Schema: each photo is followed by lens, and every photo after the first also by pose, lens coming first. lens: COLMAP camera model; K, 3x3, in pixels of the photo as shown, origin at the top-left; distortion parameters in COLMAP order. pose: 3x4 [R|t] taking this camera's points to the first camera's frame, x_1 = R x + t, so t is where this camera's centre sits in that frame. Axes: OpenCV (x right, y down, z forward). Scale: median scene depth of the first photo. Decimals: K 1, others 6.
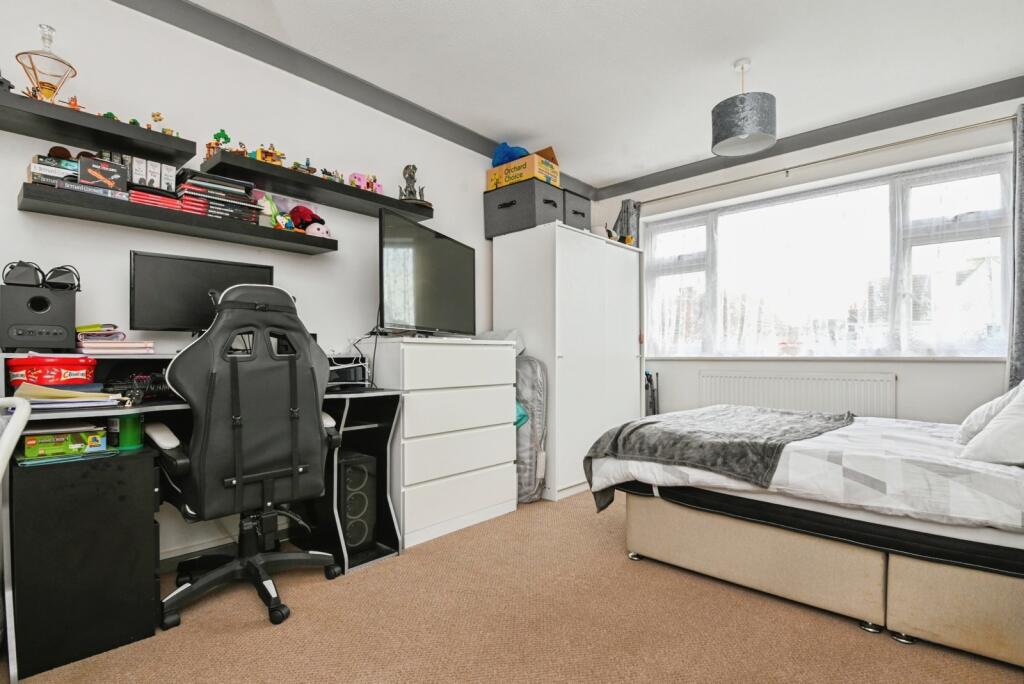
lens RADIAL K [[491.7, 0, 509.6], [0, 491.7, 367.9], [0, 0, 1]] dist [0.000733, -0.016241]
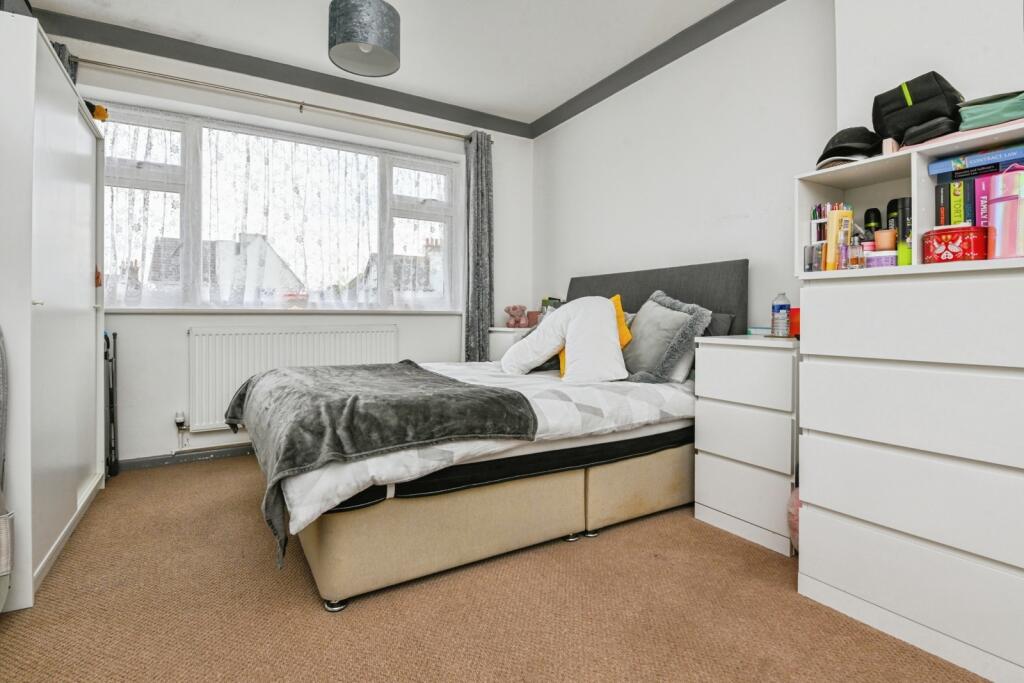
lens RADIAL K [[489.1, 0, 496.2], [0, 489.1, 316.4], [0, 0, 1]] dist [0.012618, -0.015452]
pose [[0.276174, 0.001165, 0.961107, -0.321516], [0.020310, 0.999769, -0.007048, 0.004911], [-0.960893, 0.021466, 0.276086, 0.610412]]
